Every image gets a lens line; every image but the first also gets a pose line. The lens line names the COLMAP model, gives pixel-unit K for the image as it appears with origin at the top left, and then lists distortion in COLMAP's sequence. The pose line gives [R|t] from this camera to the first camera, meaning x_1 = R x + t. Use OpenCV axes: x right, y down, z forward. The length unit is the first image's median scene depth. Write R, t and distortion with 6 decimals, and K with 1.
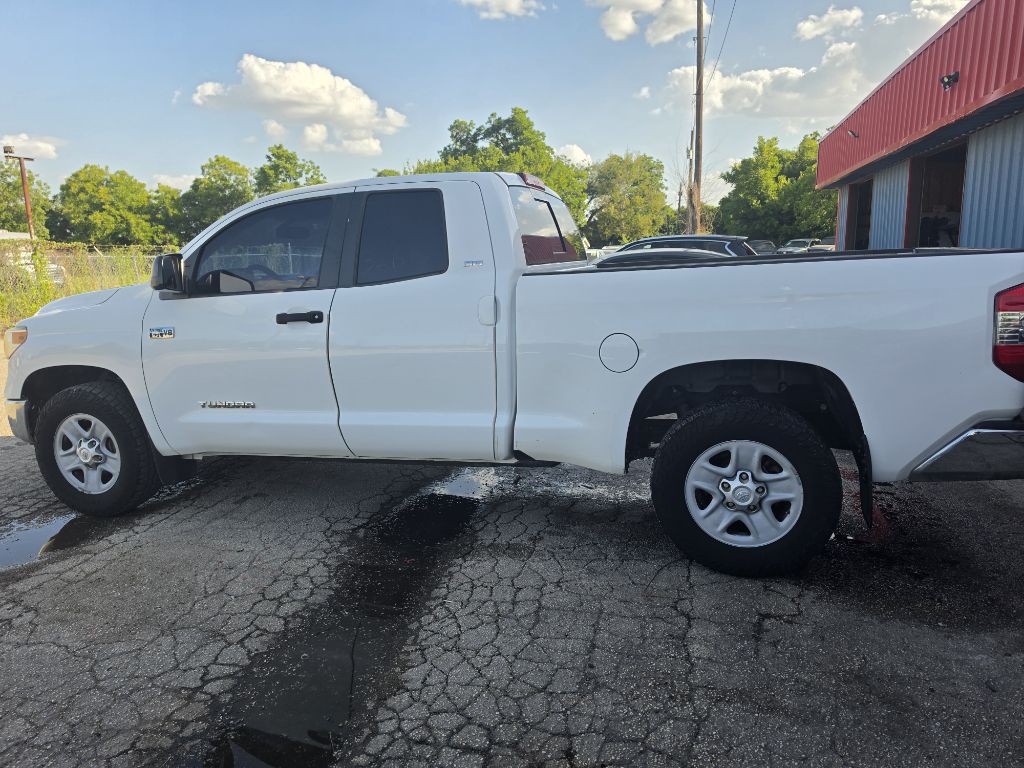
lens RADIAL K [[709.9, 0, 507.1], [0, 709.9, 380.6], [0, 0, 1]] dist [0.029622, -0.040210]
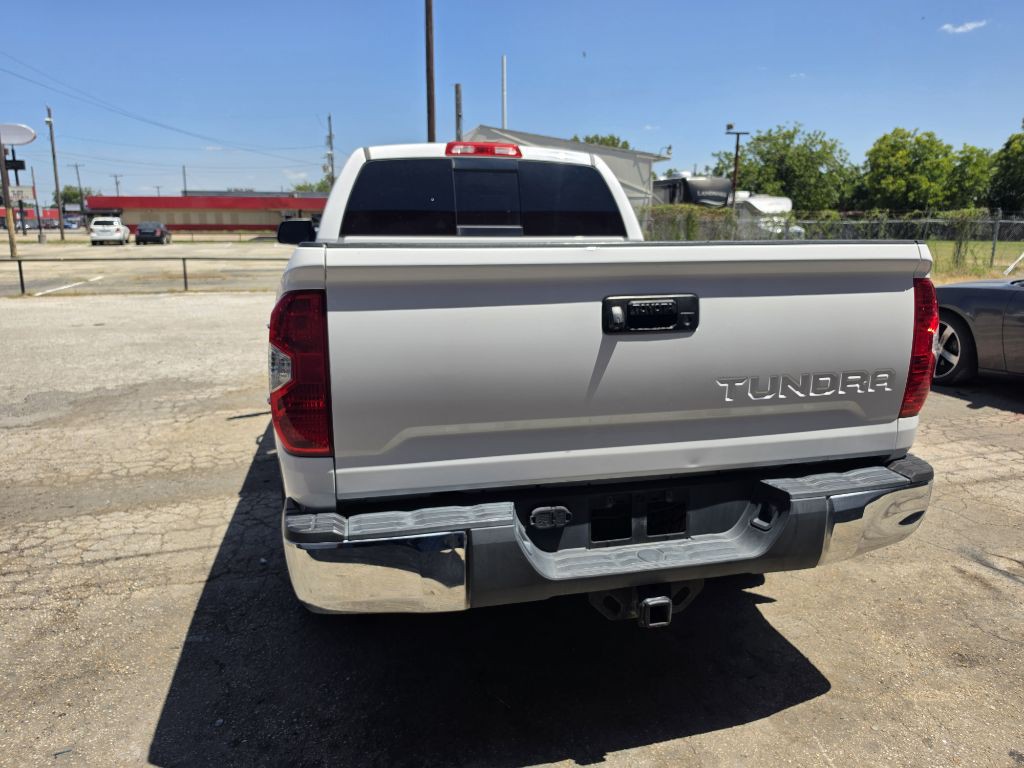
lens RADIAL K [[709.9, 0, 515.0], [0, 709.9, 380.1], [0, 0, 1]] dist [0.029622, -0.040210]
pose [[0.504183, 0.209842, -0.837714, 0.868499], [-0.169892, 0.975175, 0.142025, -0.121603], [0.846721, 0.070714, 0.527317, 0.540105]]
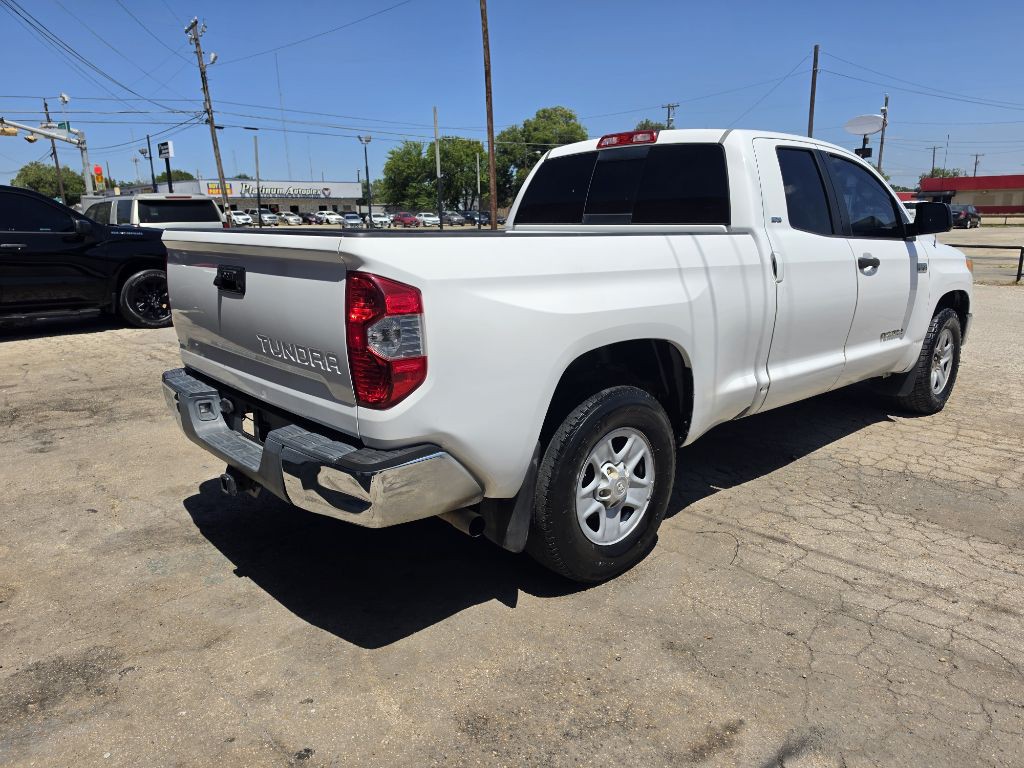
lens RADIAL K [[709.9, 0, 520.5], [0, 709.9, 388.3], [0, 0, 1]] dist [0.029622, -0.040210]
pose [[-0.512063, 0.237442, -0.825478, 0.952756], [-0.126768, 0.929618, 0.346034, -0.272879], [0.849542, 0.281836, -0.445923, 1.347624]]
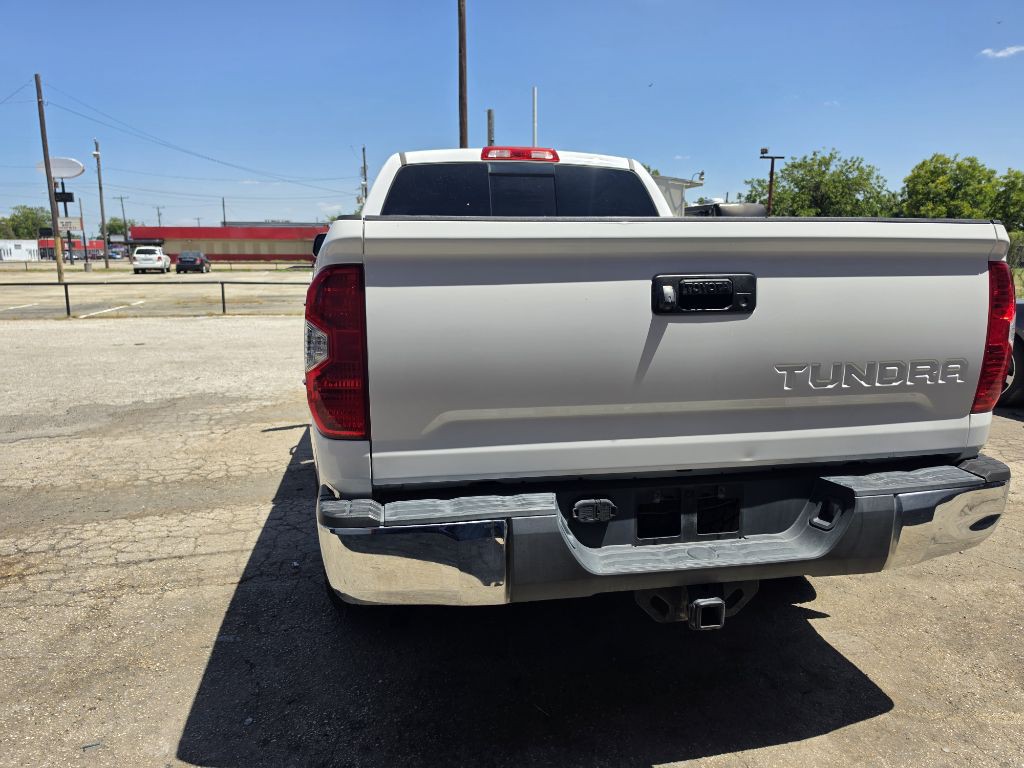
lens RADIAL K [[709.9, 0, 505.3], [0, 709.9, 390.7], [0, 0, 1]] dist [0.029622, -0.040210]
pose [[0.457019, 0.191717, -0.868550, 0.853742], [-0.170679, 0.977250, 0.125901, -0.091864], [0.872927, 0.090704, 0.479344, 0.544391]]
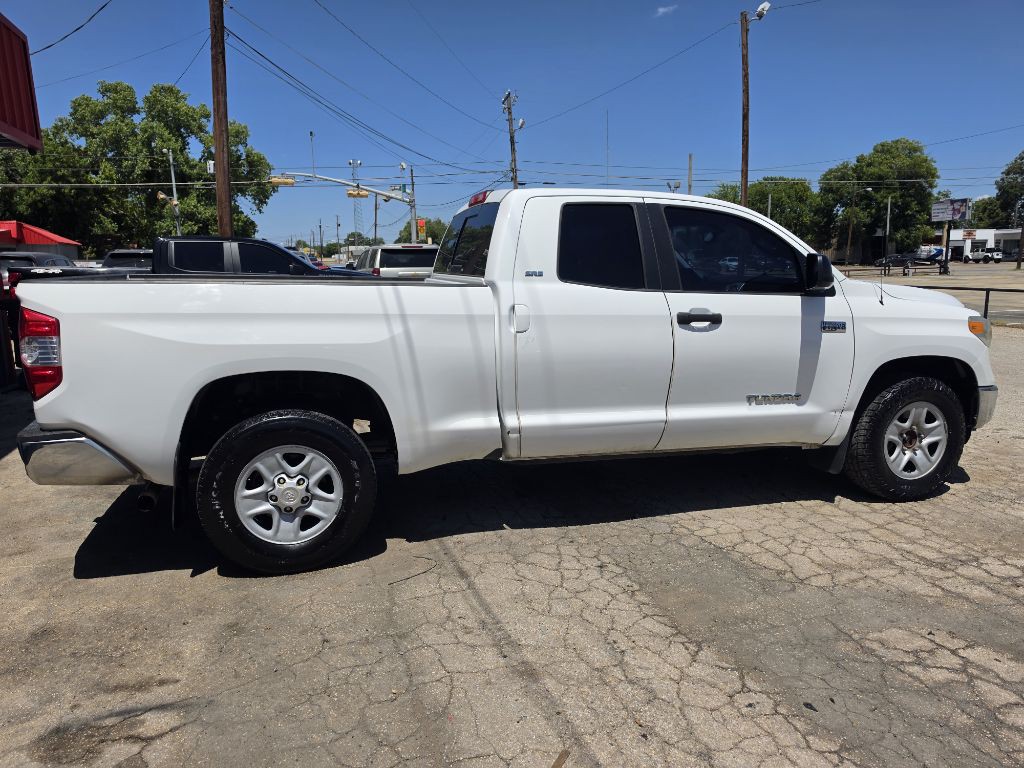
lens RADIAL K [[709.9, 0, 502.9], [0, 709.9, 381.0], [0, 0, 1]] dist [0.029622, -0.040210]
pose [[-0.842148, 0.126978, -0.524083, 0.573250], [-0.060411, 0.943547, 0.325682, -0.359073], [0.535852, 0.305933, -0.786936, 1.866904]]
